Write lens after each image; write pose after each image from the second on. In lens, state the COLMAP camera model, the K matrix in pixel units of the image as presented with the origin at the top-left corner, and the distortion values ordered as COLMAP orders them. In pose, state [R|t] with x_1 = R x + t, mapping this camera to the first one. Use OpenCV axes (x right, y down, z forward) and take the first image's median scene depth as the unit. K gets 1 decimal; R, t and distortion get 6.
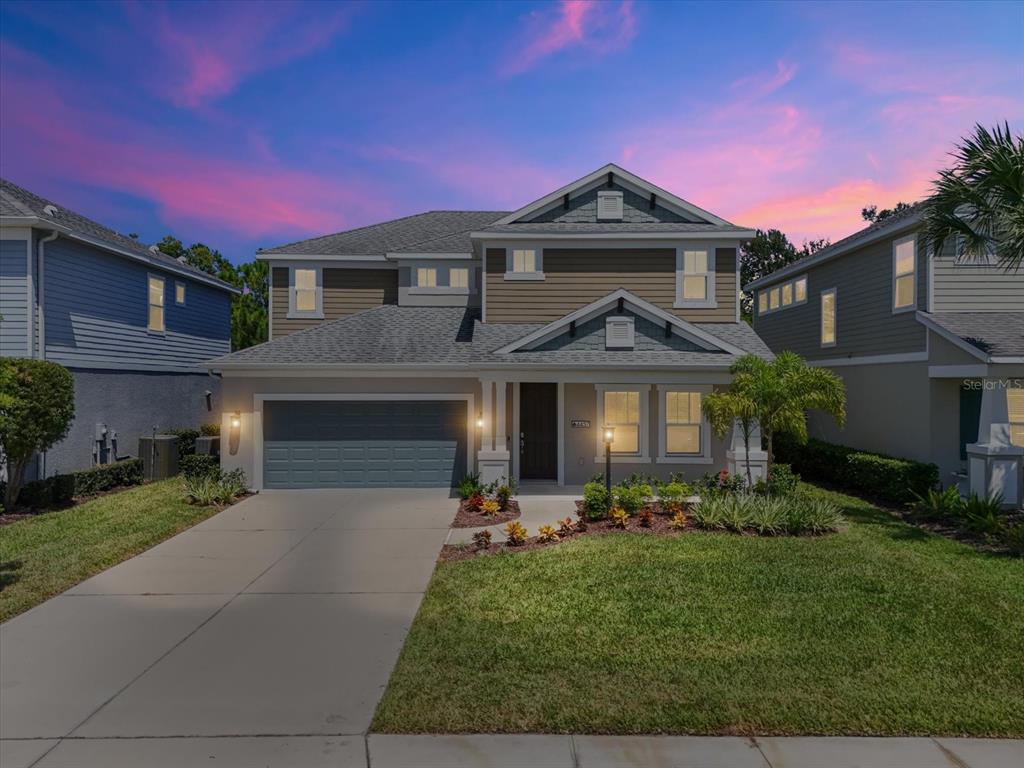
lens RADIAL K [[770.3, 0, 510.4], [0, 770.3, 380.9], [0, 0, 1]] dist [0.052179, -0.028381]
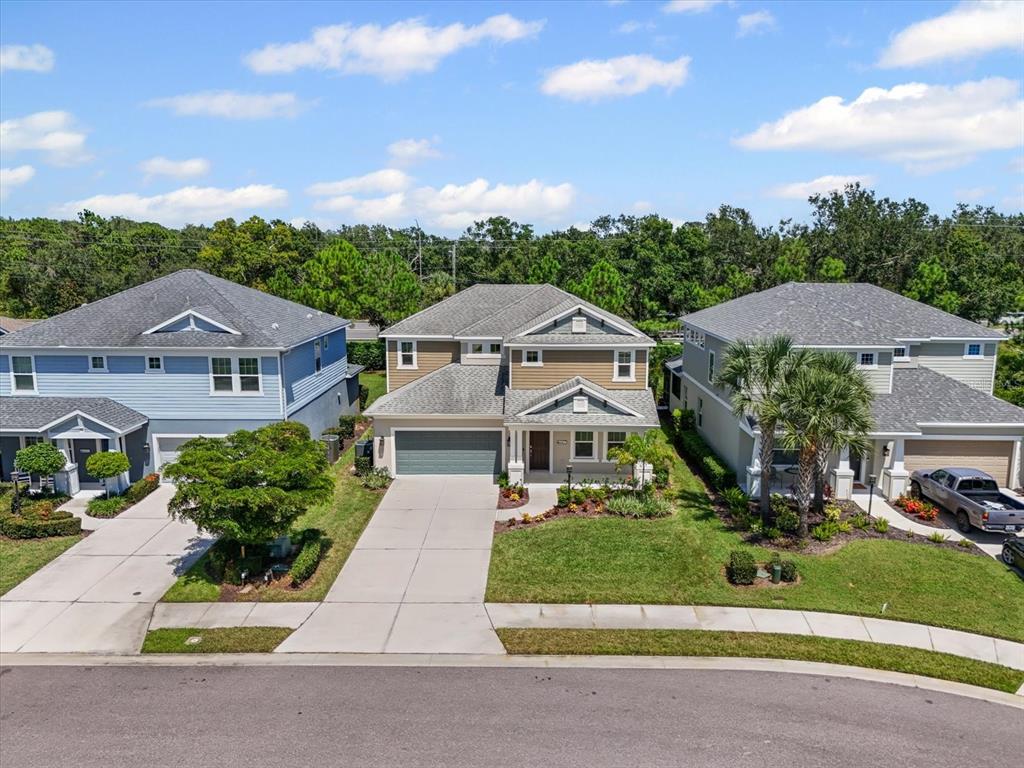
lens RADIAL K [[770.3, 0, 512.7], [0, 770.3, 380.7], [0, 0, 1]] dist [0.052179, -0.028381]
pose [[0.999849, 0.002390, -0.017223, 0.003583], [0.000649, 0.984692, 0.174303, -0.464100], [0.017376, -0.174287, 0.984542, -0.918689]]
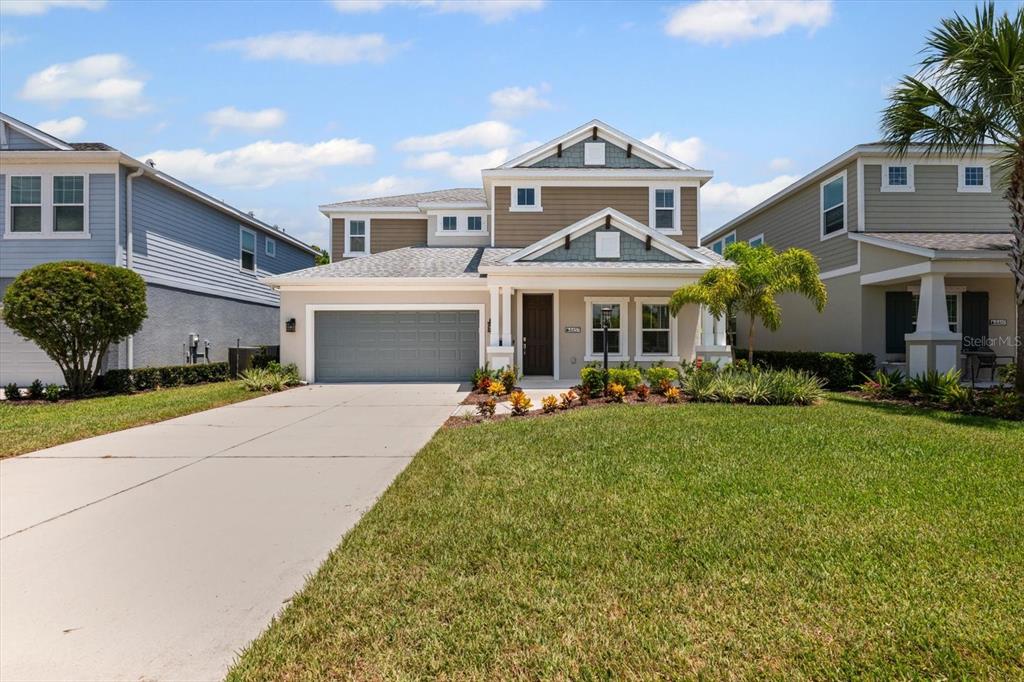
lens RADIAL K [[455.8, 0, 514.9], [0, 455.8, 354.9], [0, 0, 1]] dist [-0.007843, -0.000829]
pose [[0.999995, -0.003098, -0.000834, 0.000777], [0.003109, 0.999901, 0.013725, 0.094389], [0.000791, -0.013728, 0.999905, 0.302324]]
